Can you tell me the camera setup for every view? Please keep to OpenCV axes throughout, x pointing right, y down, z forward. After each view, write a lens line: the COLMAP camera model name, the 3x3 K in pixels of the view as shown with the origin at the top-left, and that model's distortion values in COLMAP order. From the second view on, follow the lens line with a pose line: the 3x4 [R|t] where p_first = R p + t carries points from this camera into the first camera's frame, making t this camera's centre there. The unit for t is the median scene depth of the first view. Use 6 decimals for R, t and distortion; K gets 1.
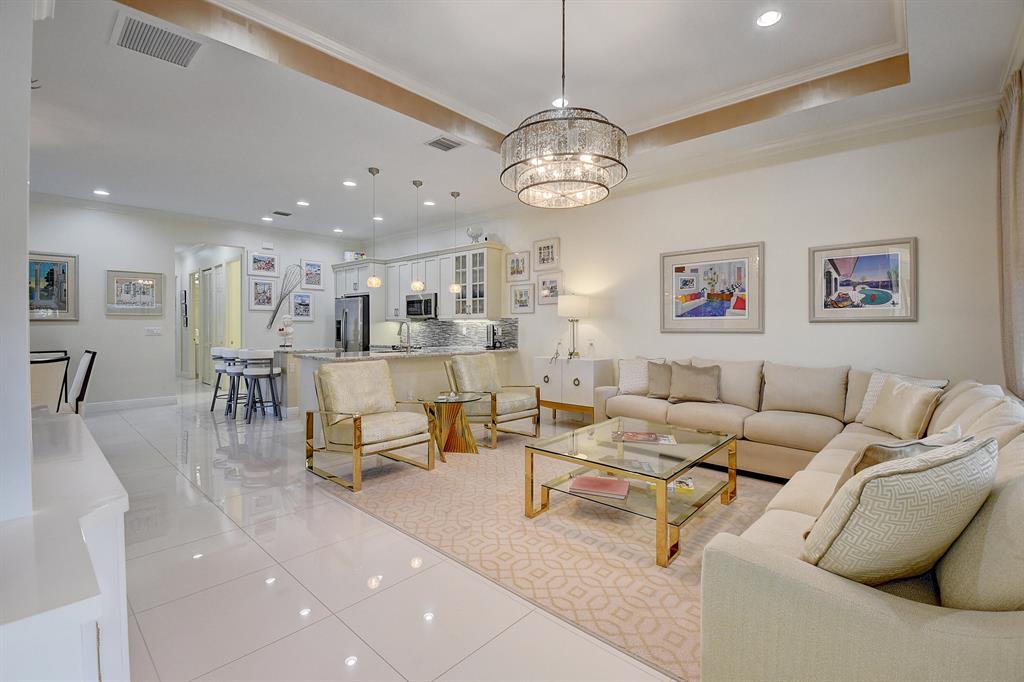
lens RADIAL K [[453.3, 0, 509.7], [0, 453.3, 330.2], [0, 0, 1]] dist [0.014164, -0.026101]
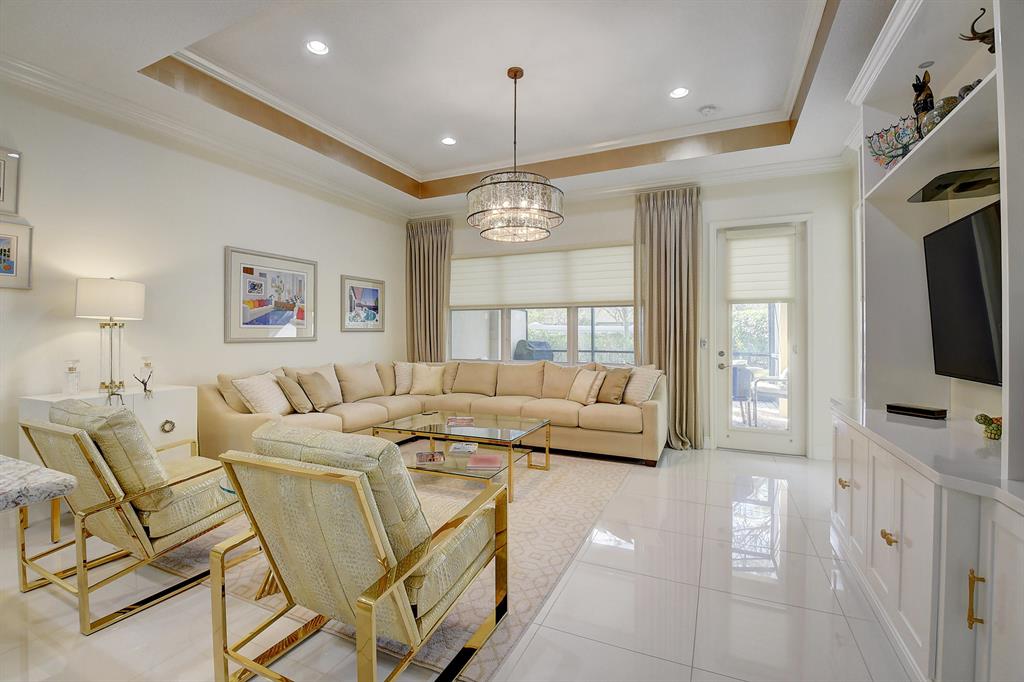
lens RADIAL K [[453.3, 0, 509.7], [0, 453.3, 330.2], [0, 0, 1]] dist [0.014164, -0.026101]
pose [[-0.308205, 0.009368, 0.951274, -0.461865], [0.010424, 0.999925, -0.006470, -0.005565], [-0.951263, 0.007922, -0.308280, 0.595374]]
